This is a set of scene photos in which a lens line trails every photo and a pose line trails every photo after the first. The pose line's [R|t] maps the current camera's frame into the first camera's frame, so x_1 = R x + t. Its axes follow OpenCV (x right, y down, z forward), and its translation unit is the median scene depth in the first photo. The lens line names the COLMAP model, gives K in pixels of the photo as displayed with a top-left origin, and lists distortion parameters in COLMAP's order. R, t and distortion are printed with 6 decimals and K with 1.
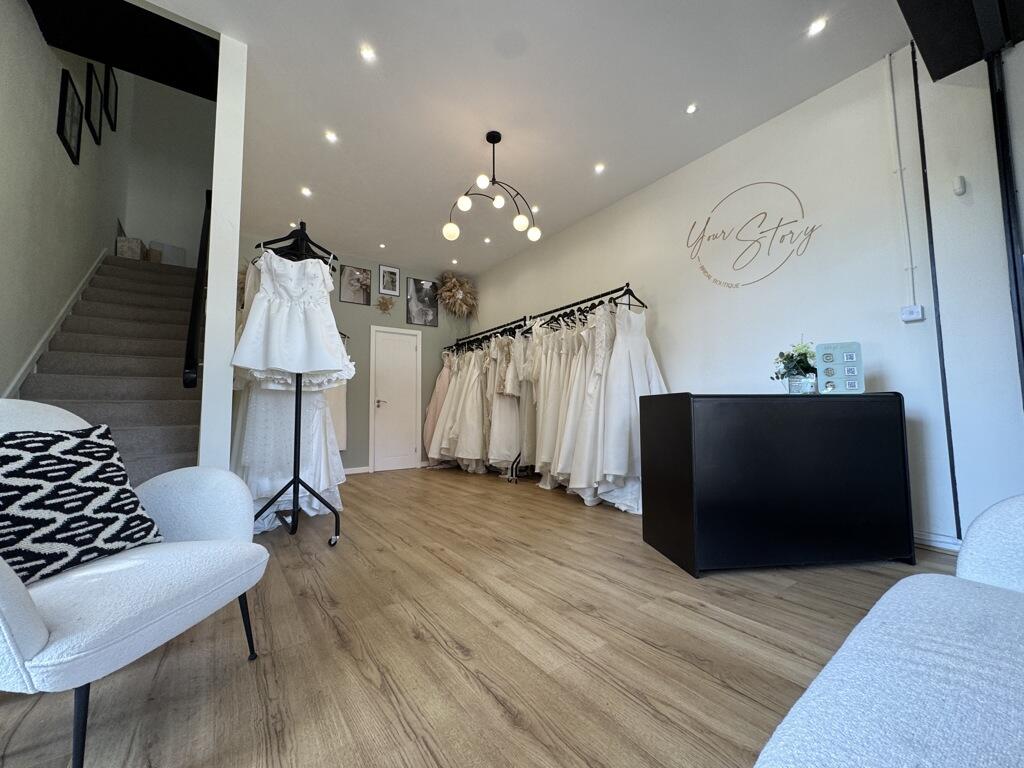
lens RADIAL K [[407.0, 0, 513.6], [0, 407.0, 382.8], [0, 0, 1]] dist [-0.003942, 0.000361]
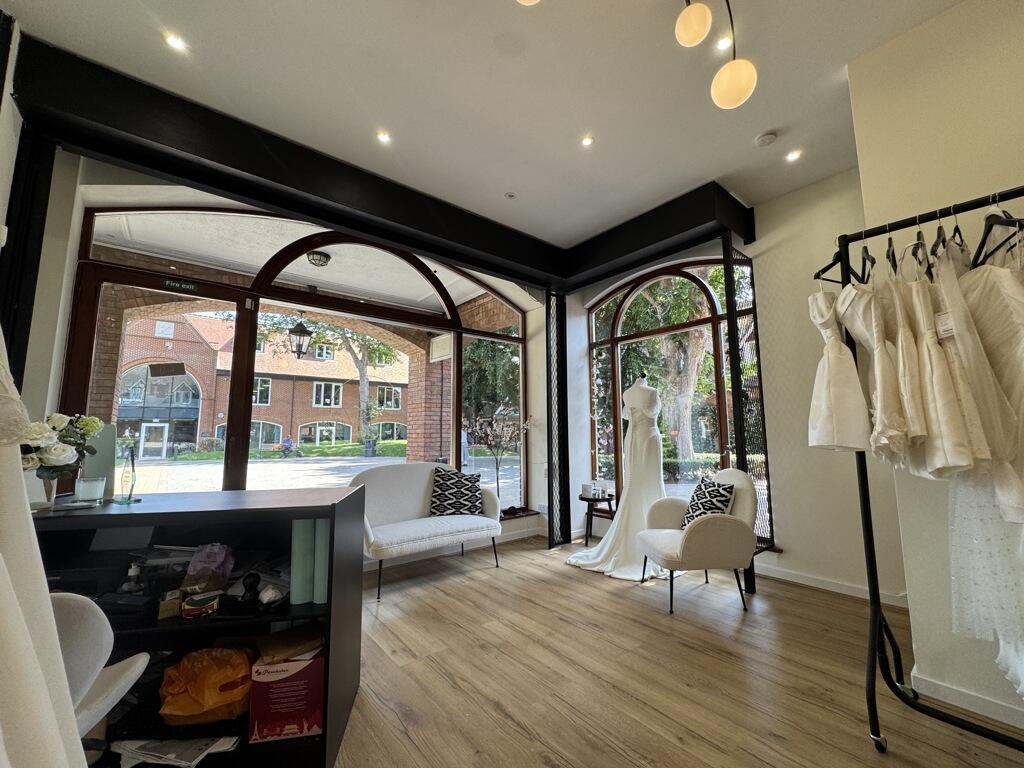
lens RADIAL K [[407.0, 0, 517.3], [0, 407.0, 384.8], [0, 0, 1]] dist [-0.003942, 0.000361]
pose [[-0.997285, 0.008111, -0.073185, 0.152356], [0.021755, 0.982000, -0.187622, -0.019415], [0.070346, -0.188705, -0.979511, 2.194695]]
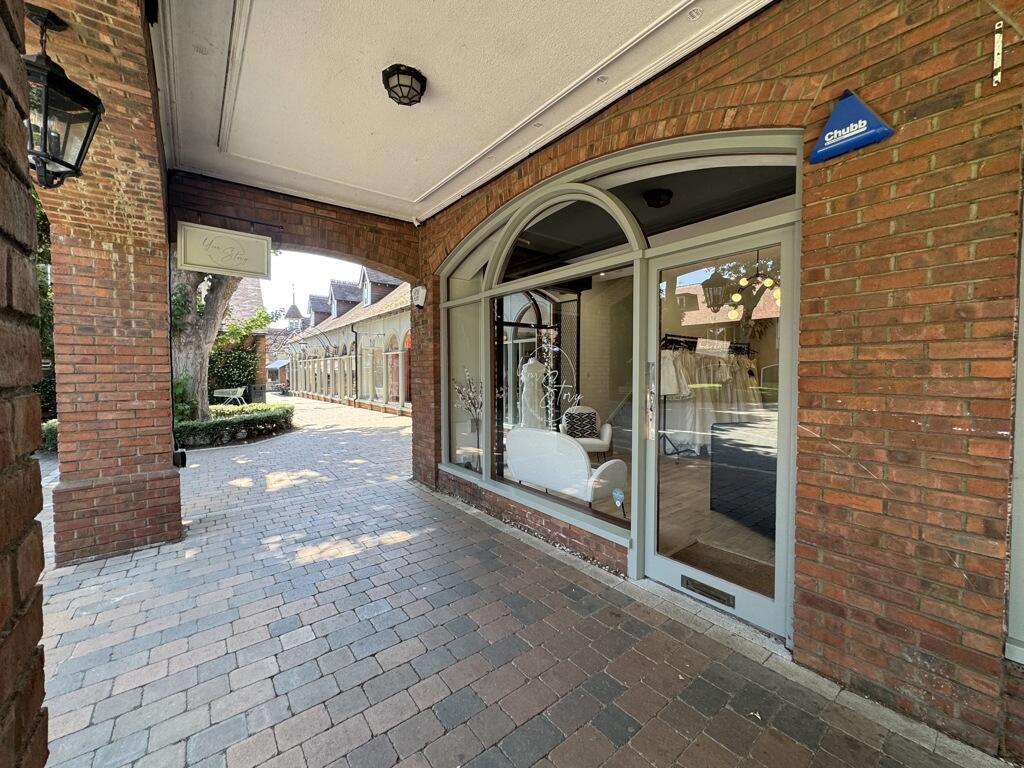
lens RADIAL K [[407.0, 0, 512.5], [0, 407.0, 384.4], [0, 0, 1]] dist [-0.003942, 0.000361]
pose [[0.043300, 0.048348, -0.997892, 2.652935], [0.073376, 0.995977, 0.051439, -0.383307], [0.996364, -0.075448, 0.039578, -0.084491]]
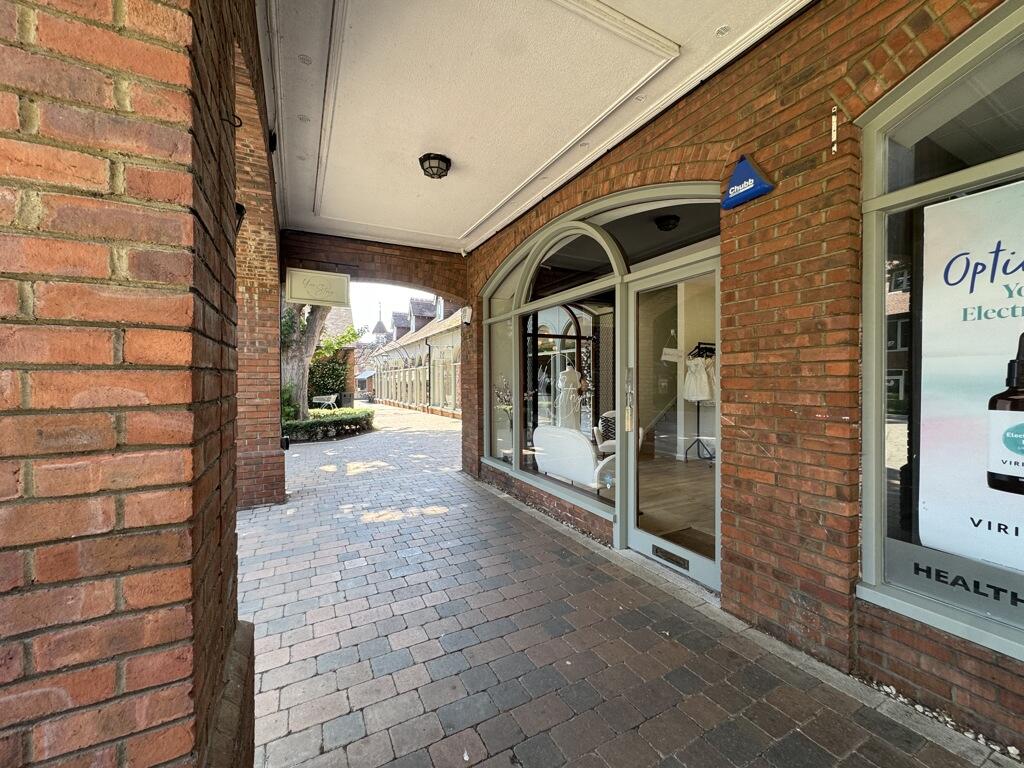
lens RADIAL K [[407.0, 0, 512.7], [0, 407.0, 385.4], [0, 0, 1]] dist [-0.003942, 0.000361]
pose [[-0.136973, 0.025509, -0.990246, 3.044771], [0.076838, 0.996930, 0.015053, -0.338917], [0.987590, -0.074026, -0.138512, 0.218180]]
